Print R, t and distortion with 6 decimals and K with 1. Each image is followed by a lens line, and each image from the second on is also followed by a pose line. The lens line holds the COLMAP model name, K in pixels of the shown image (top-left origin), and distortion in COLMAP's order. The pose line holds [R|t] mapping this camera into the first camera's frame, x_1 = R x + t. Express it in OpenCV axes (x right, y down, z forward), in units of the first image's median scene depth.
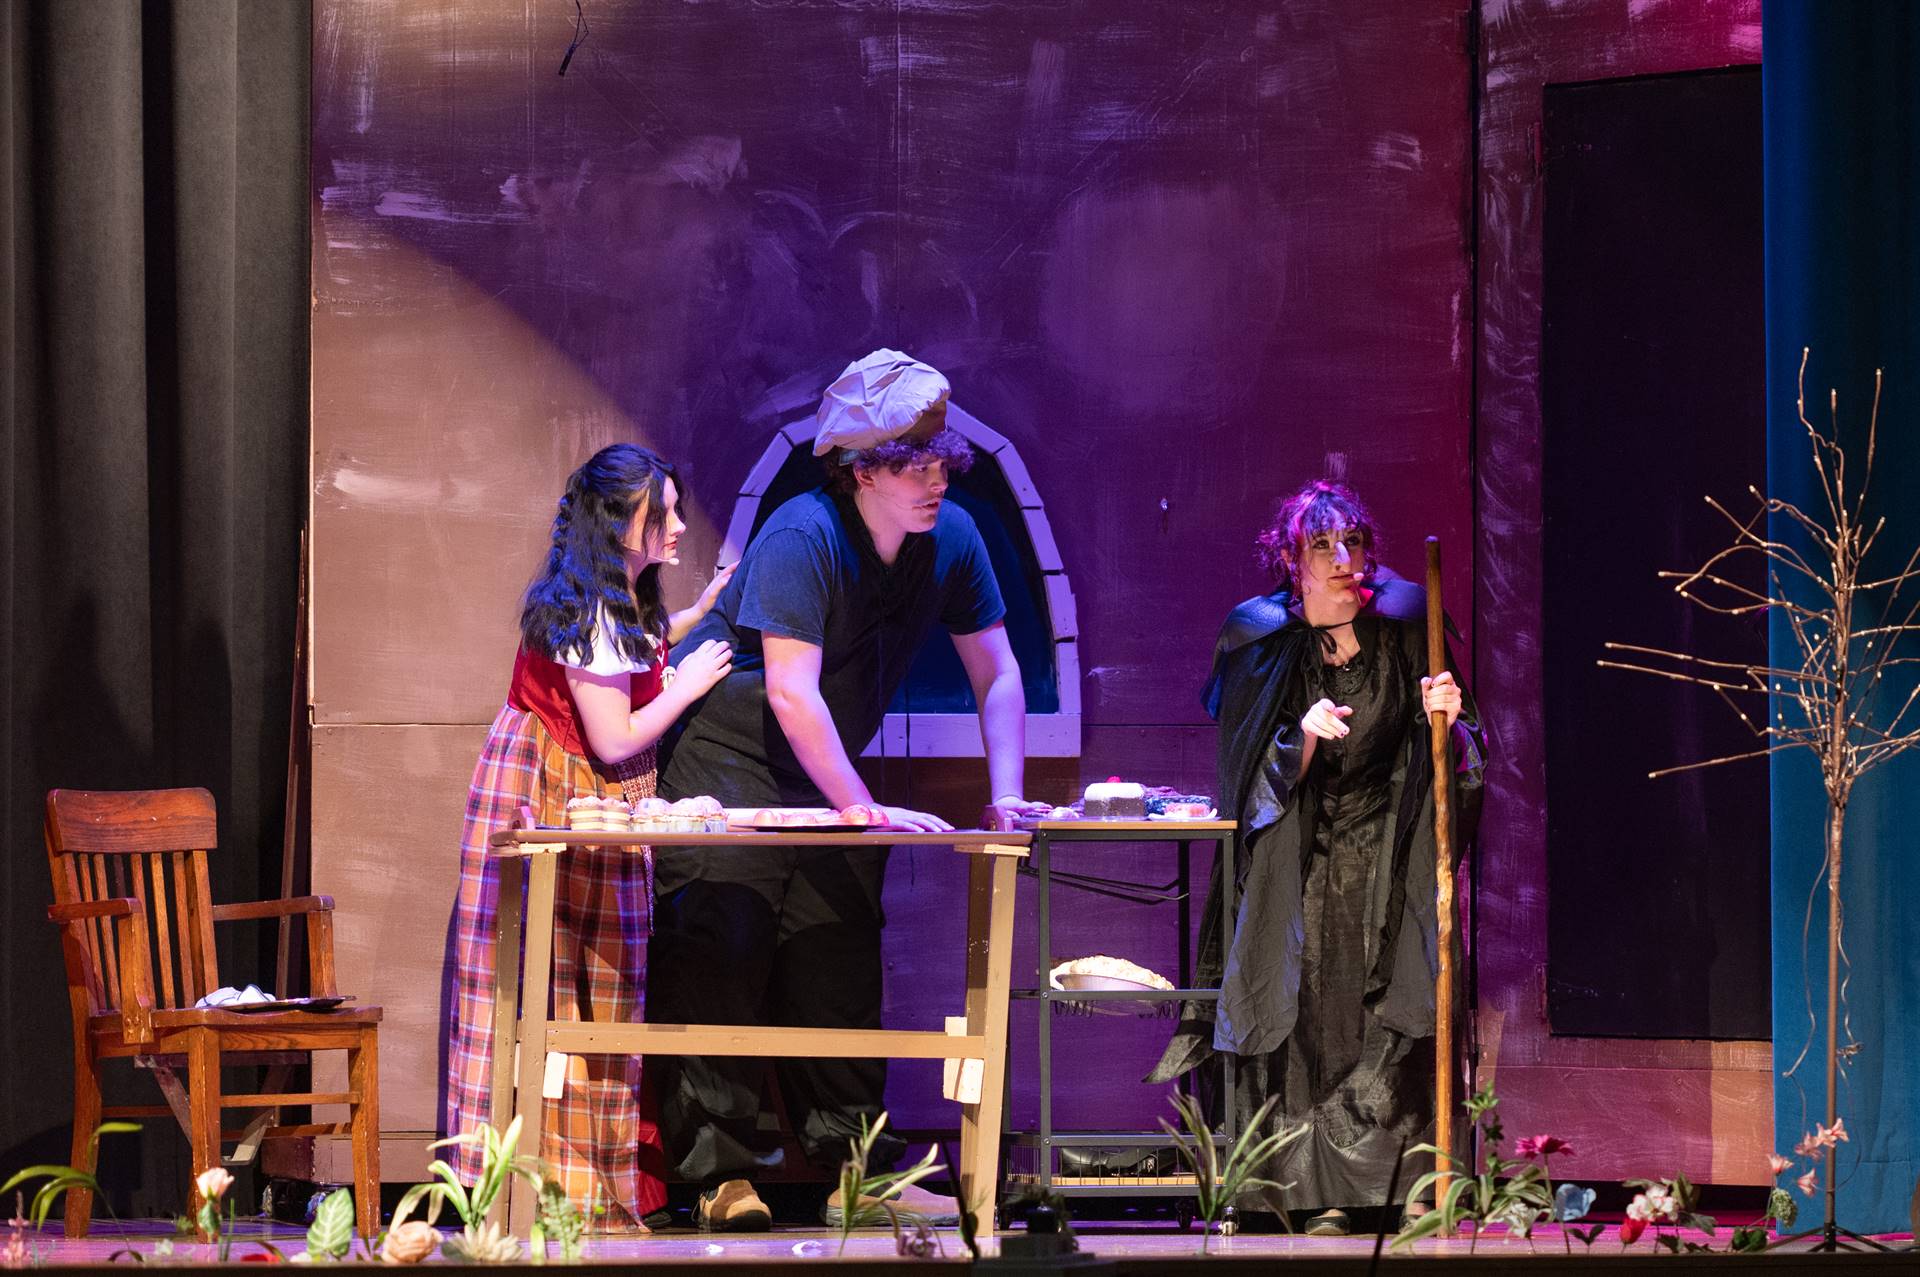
lens RADIAL K [[9072.5, 0, 879.9], [0, 9072.5, 613.5], [0, 0, 1]] dist [-0.110990, 0.000000]
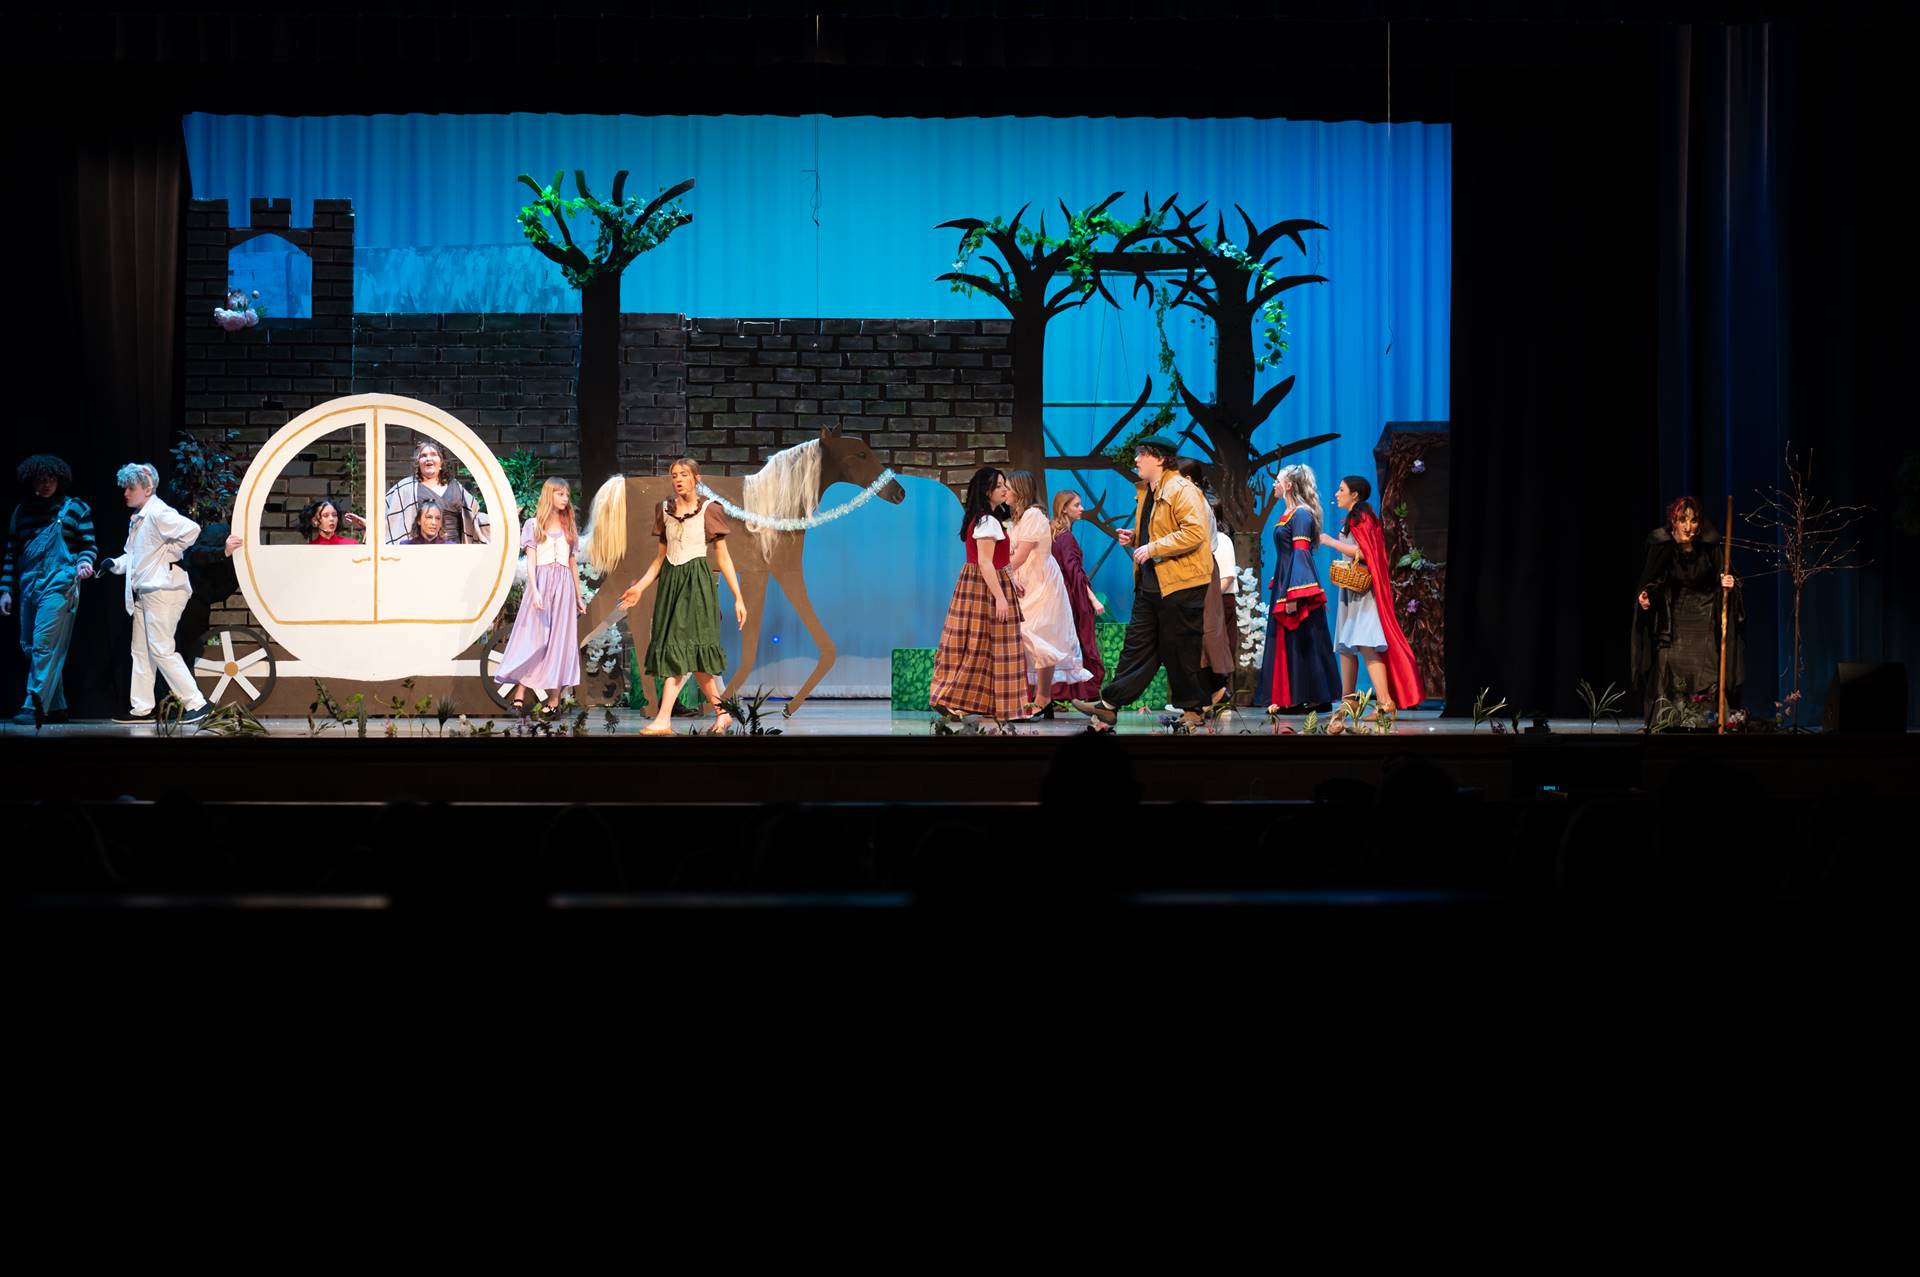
lens RADIAL K [[3753.8, 0, 956.8], [0, 3753.8, 642.8], [0, 0, 1]] dist [-0.103776, 0.000000]
pose [[0.991728, 0.002111, -0.128341, -0.016246], [0.002489, 0.999360, 0.035675, -0.006738], [0.128334, -0.035699, 0.991088, -0.308142]]
